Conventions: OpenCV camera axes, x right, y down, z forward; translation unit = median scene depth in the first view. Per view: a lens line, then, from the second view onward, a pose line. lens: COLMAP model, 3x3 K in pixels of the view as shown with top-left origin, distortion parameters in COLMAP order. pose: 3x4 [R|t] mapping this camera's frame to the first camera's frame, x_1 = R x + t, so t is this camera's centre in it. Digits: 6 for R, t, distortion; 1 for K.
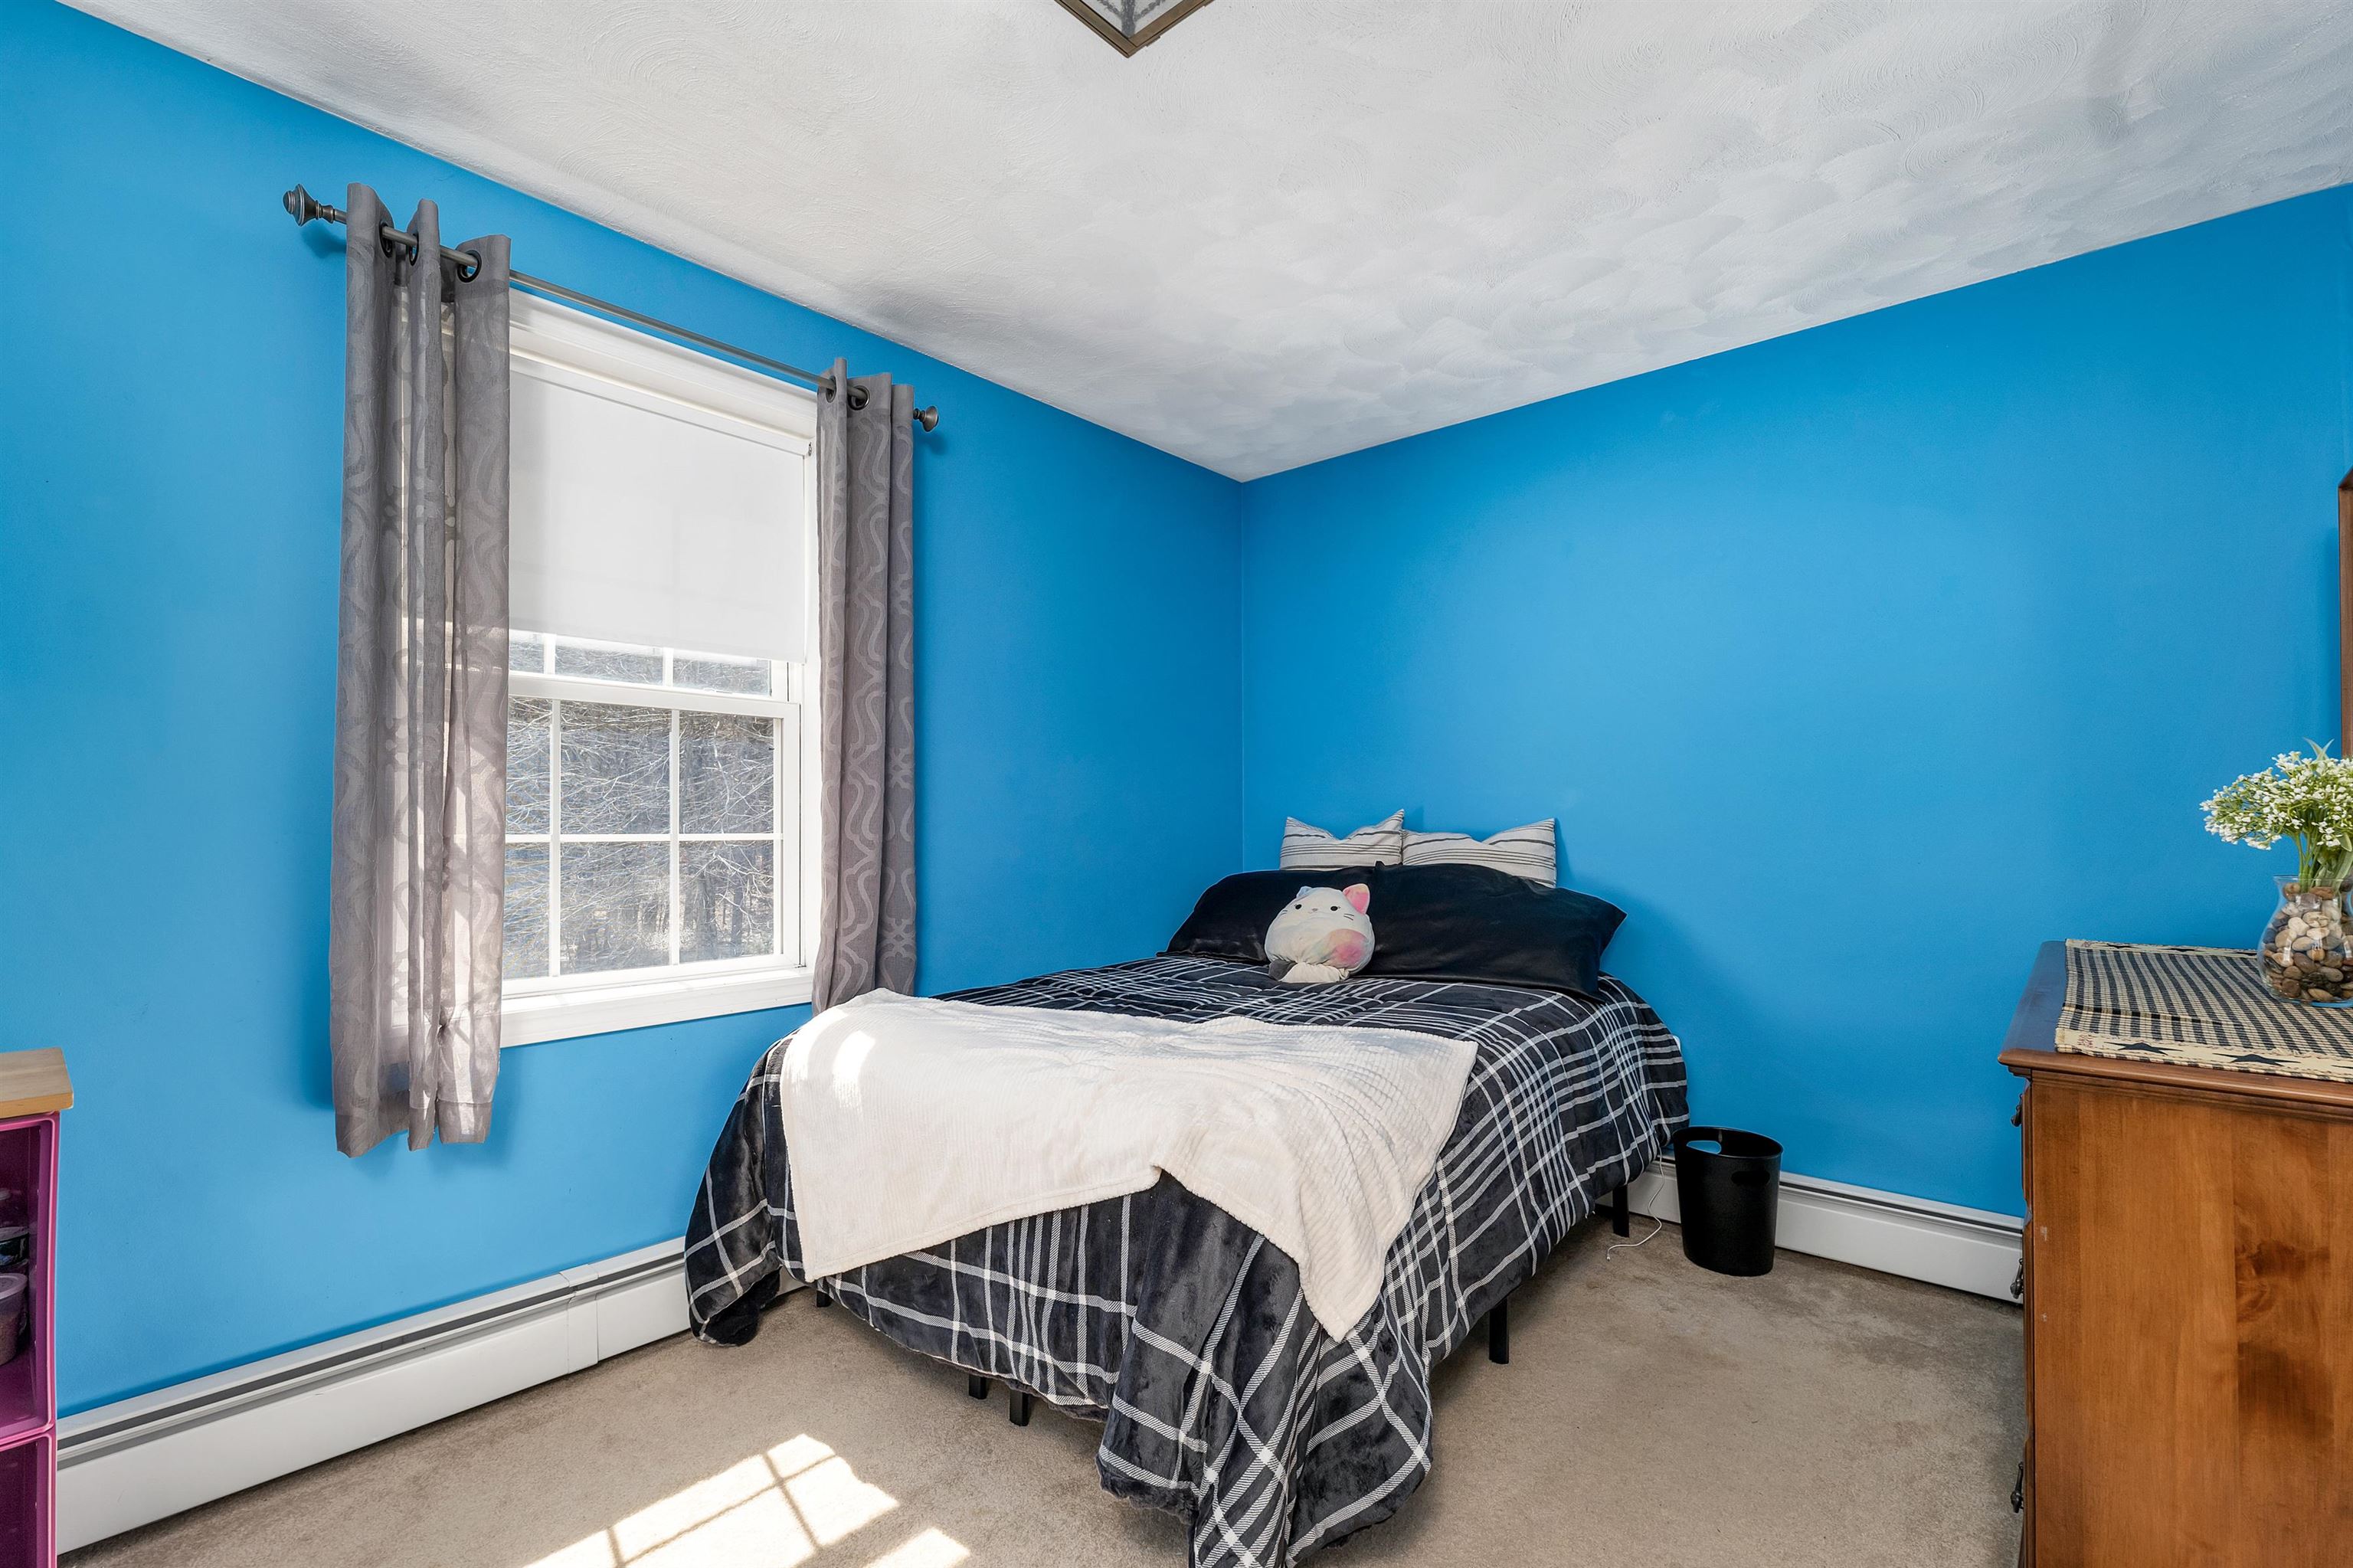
lens RADIAL K [[1031.7, 0, 1175.6], [0, 1031.7, 806.7], [0, 0, 1]] dist [-0.000791, 0.000602]
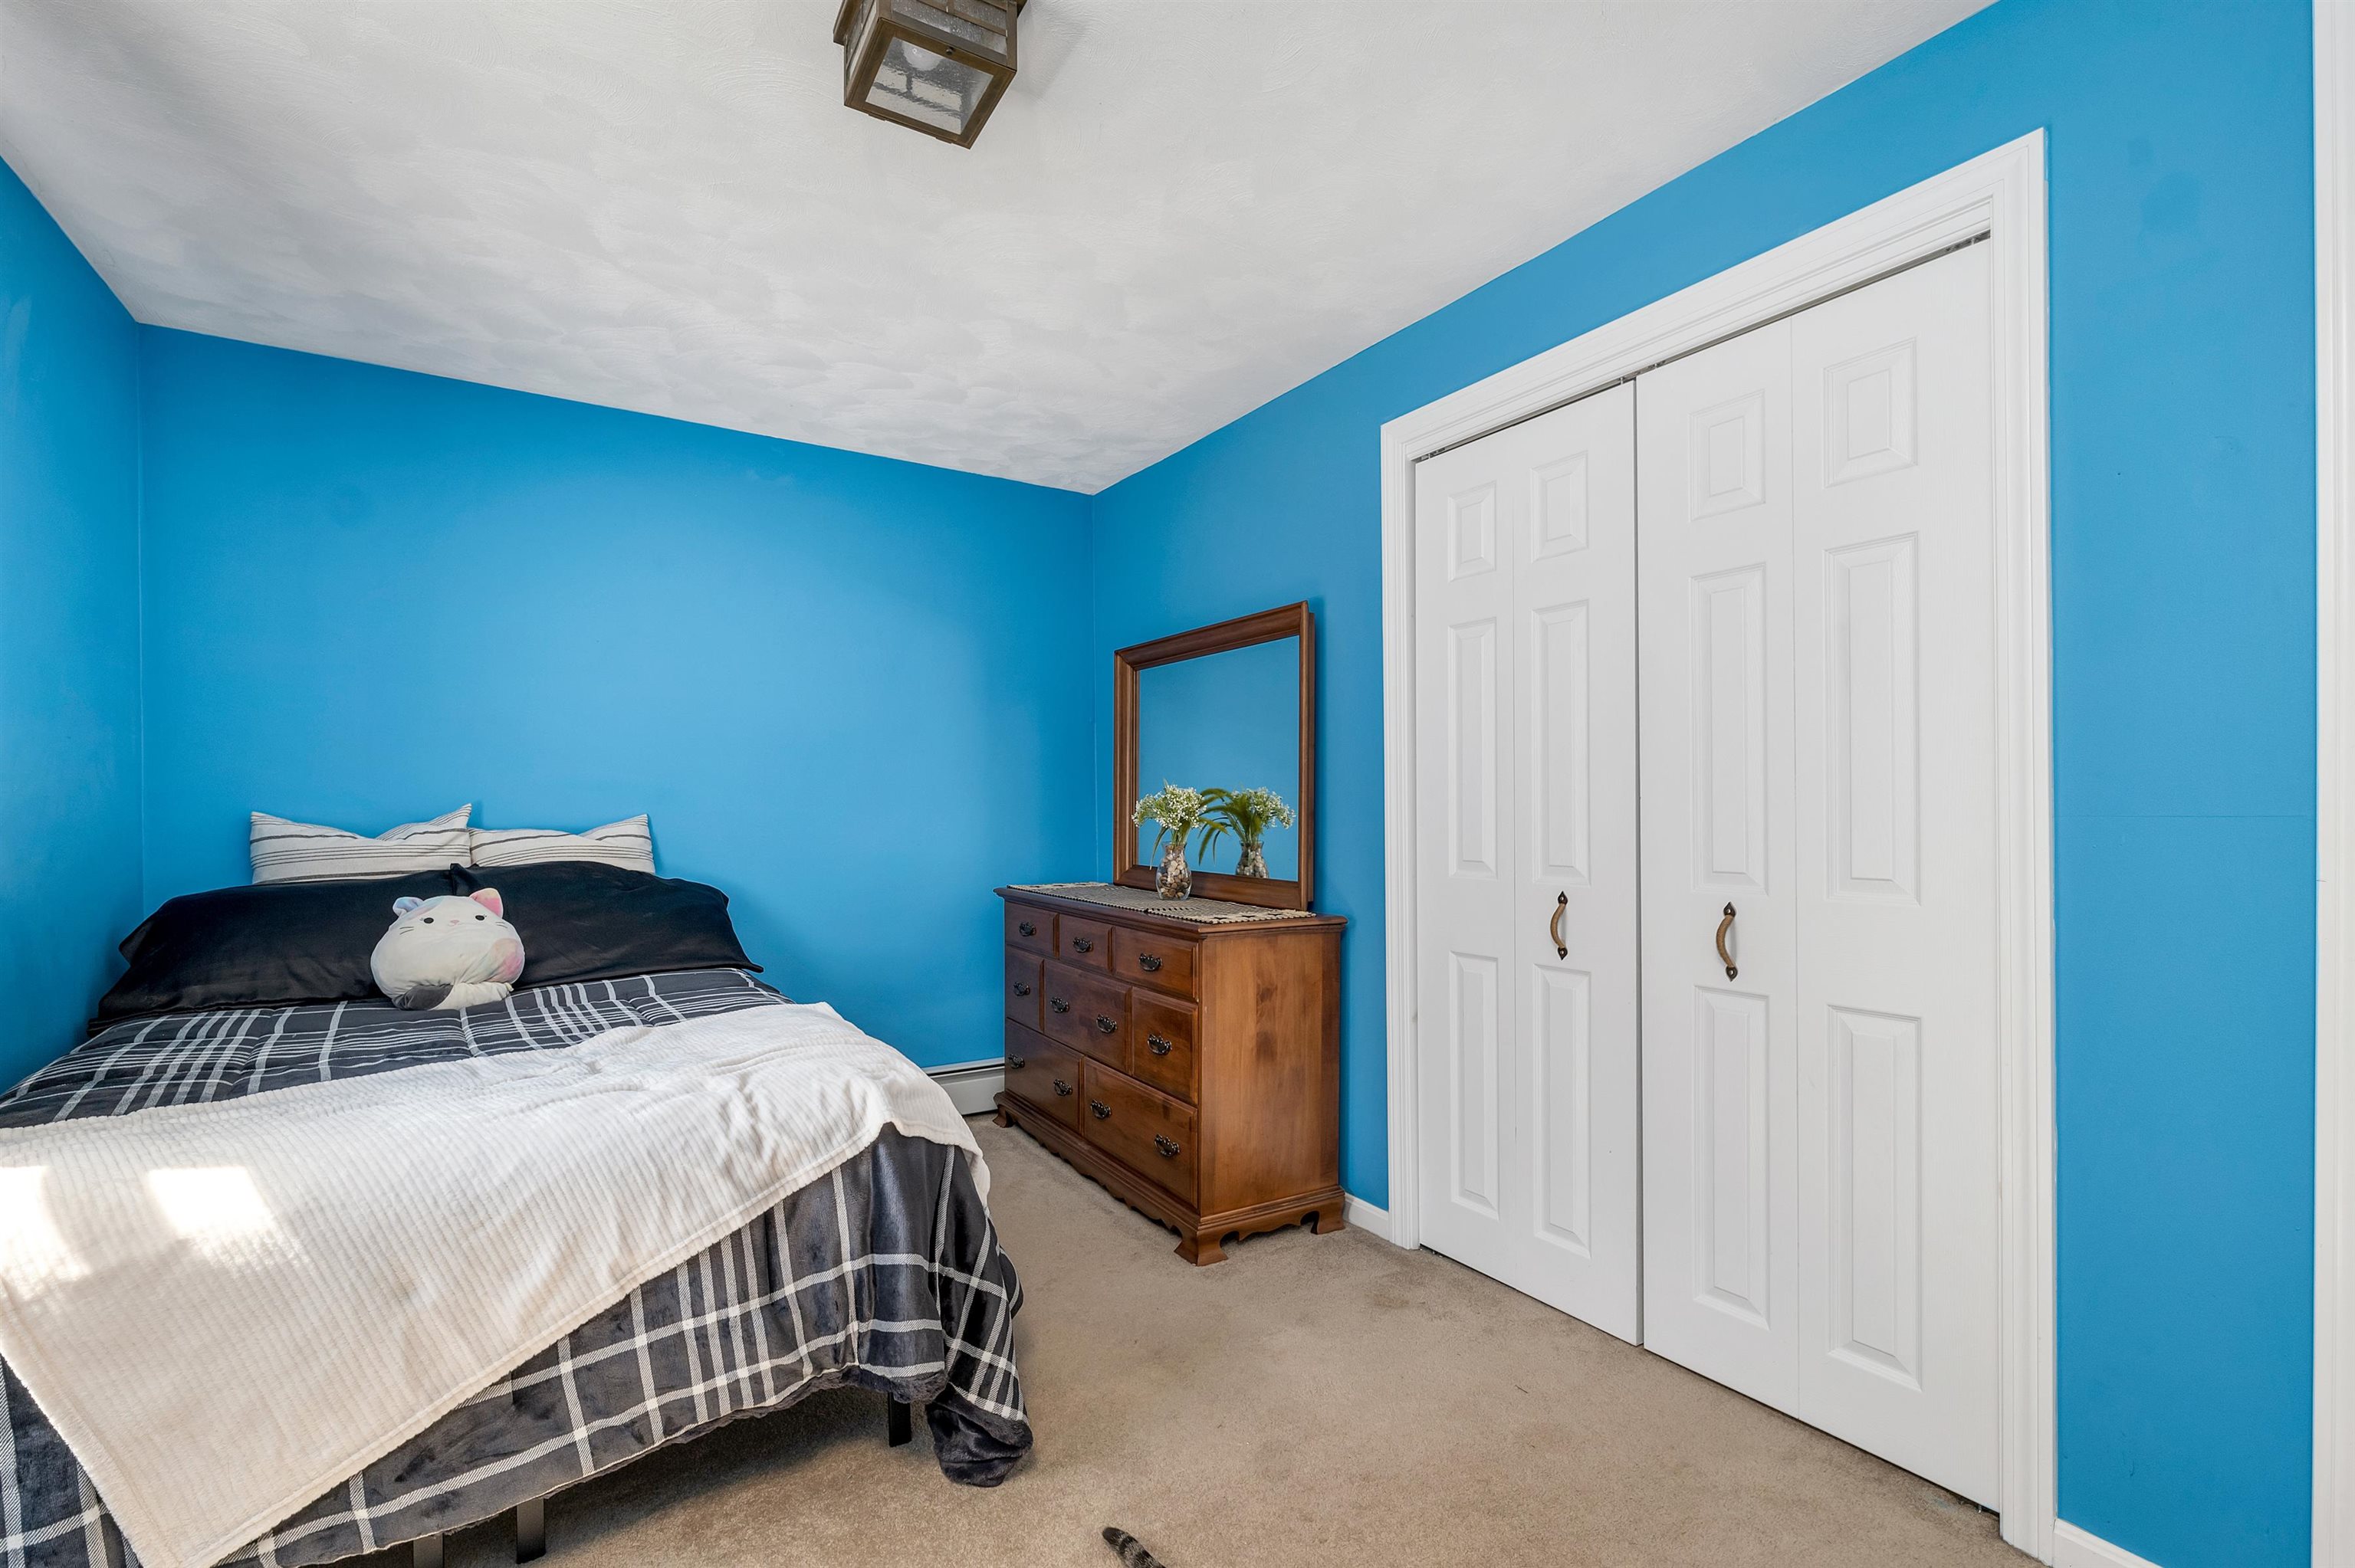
lens RADIAL K [[1032.4, 0, 1176.6], [0, 1032.4, 806.7], [0, 0, 1]] dist [-0.000791, 0.000602]
pose [[0.290633, 0.005968, 0.956816, -0.597688], [-0.012933, 0.999914, -0.002309, -0.001205], [-0.956747, -0.011703, 0.290685, 0.214117]]
